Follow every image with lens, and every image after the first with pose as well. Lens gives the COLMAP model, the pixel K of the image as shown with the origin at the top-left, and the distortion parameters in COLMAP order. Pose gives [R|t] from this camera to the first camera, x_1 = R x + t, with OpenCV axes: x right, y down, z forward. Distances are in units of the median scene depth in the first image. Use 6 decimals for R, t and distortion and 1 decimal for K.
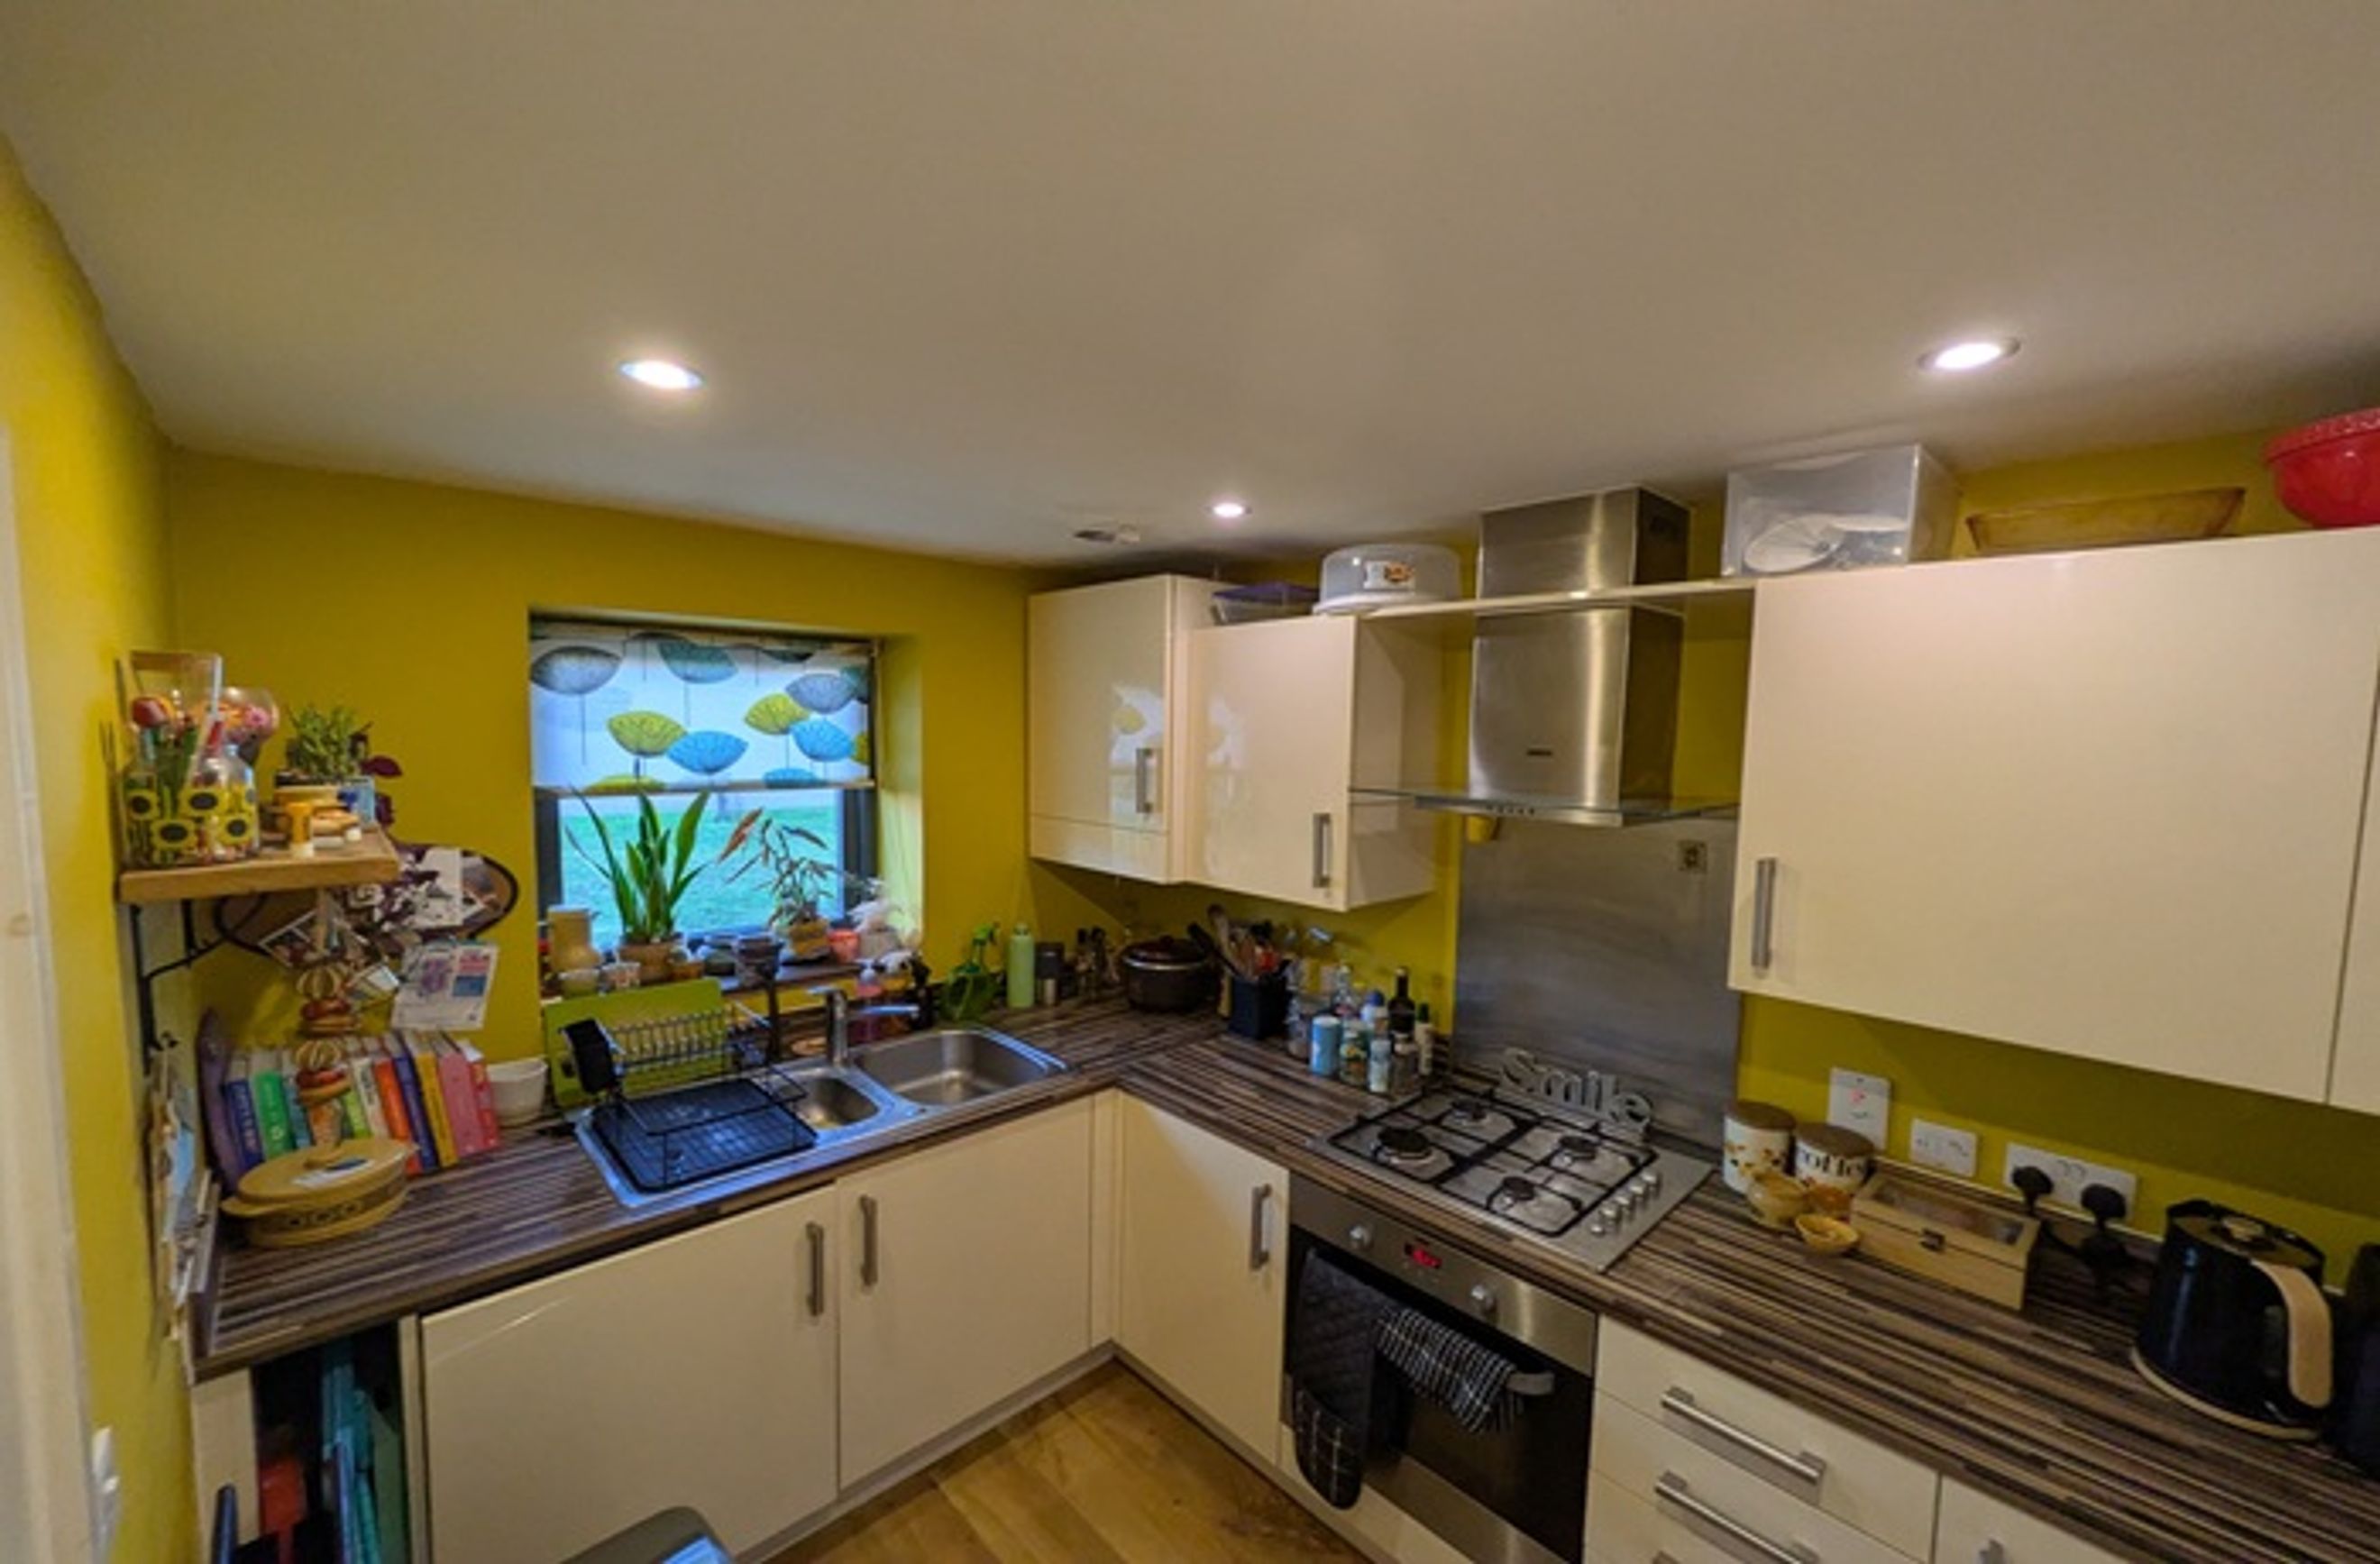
lens RADIAL K [[926.2, 0, 1190.1], [0, 926.2, 833.6], [0, 0, 1]] dist [0.001444, 0.000179]
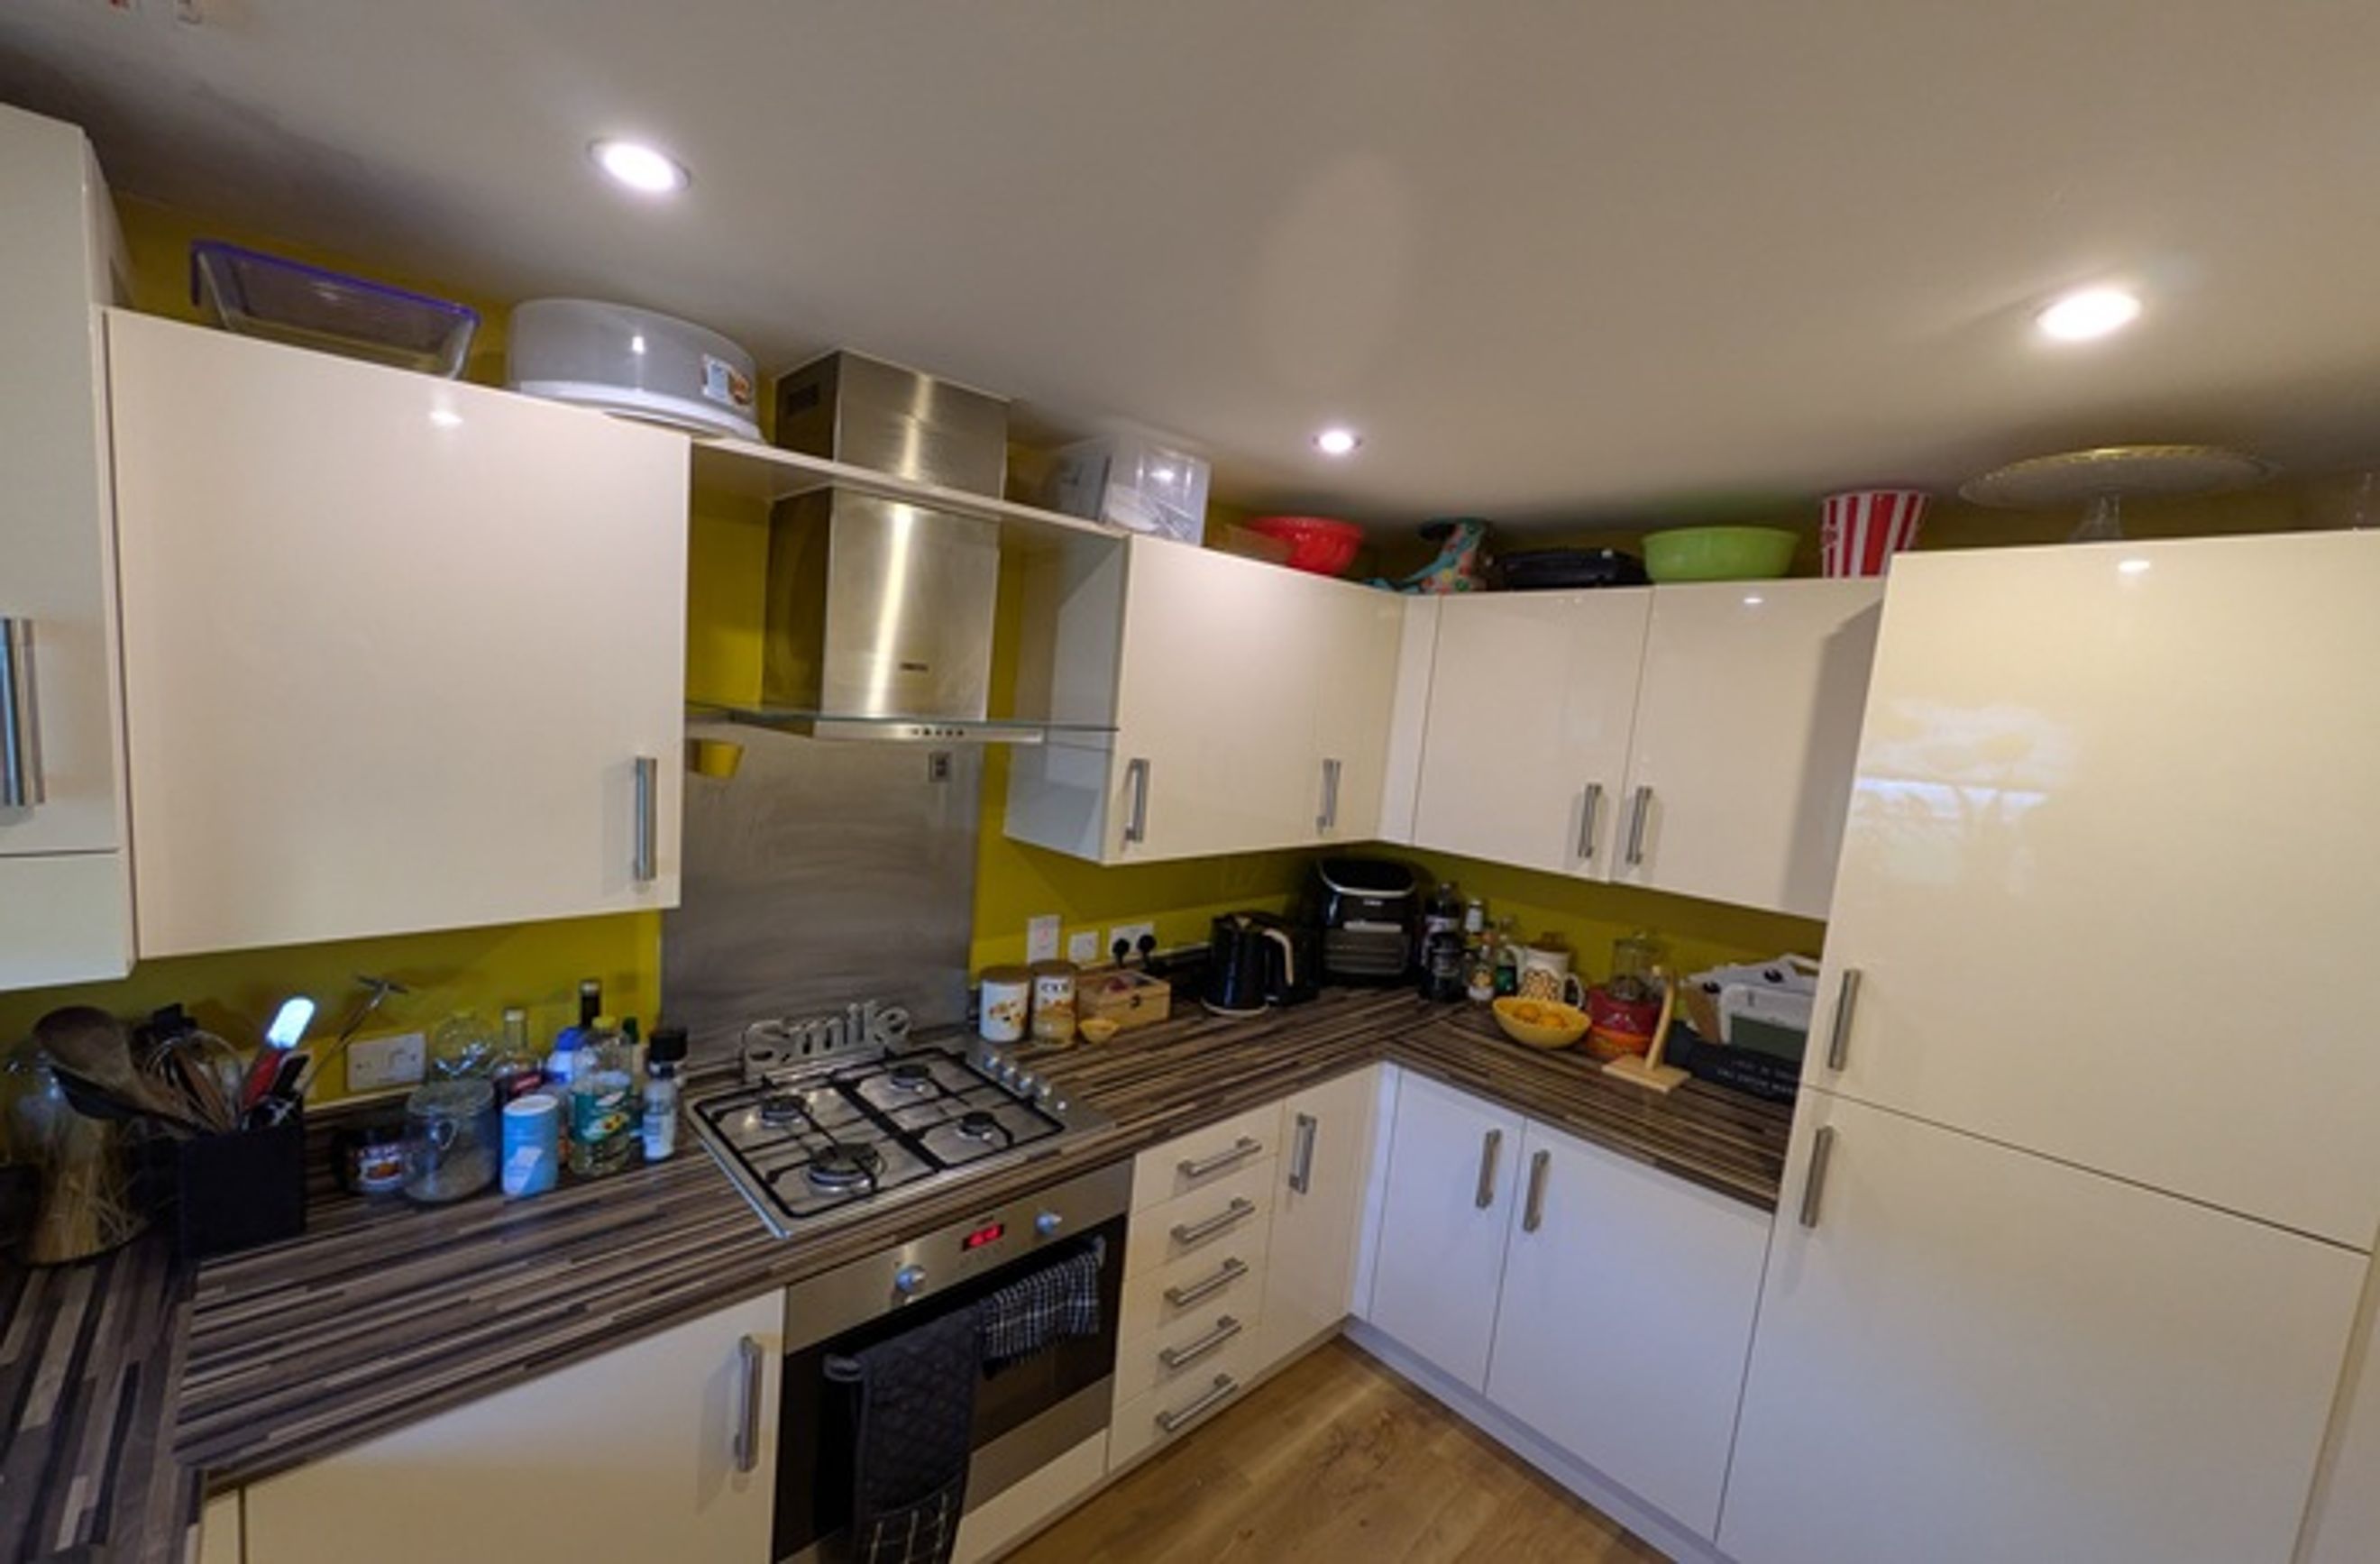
lens RADIAL K [[933.6, 0, 1187.5], [0, 933.6, 853.3], [0, 0, 1]] dist [0.001588, 0.000114]
pose [[0.007515, -0.190163, 0.981724, -0.543276], [0.047235, 0.980723, 0.189608, -0.069476], [-0.998856, 0.044947, 0.016352, 0.734567]]
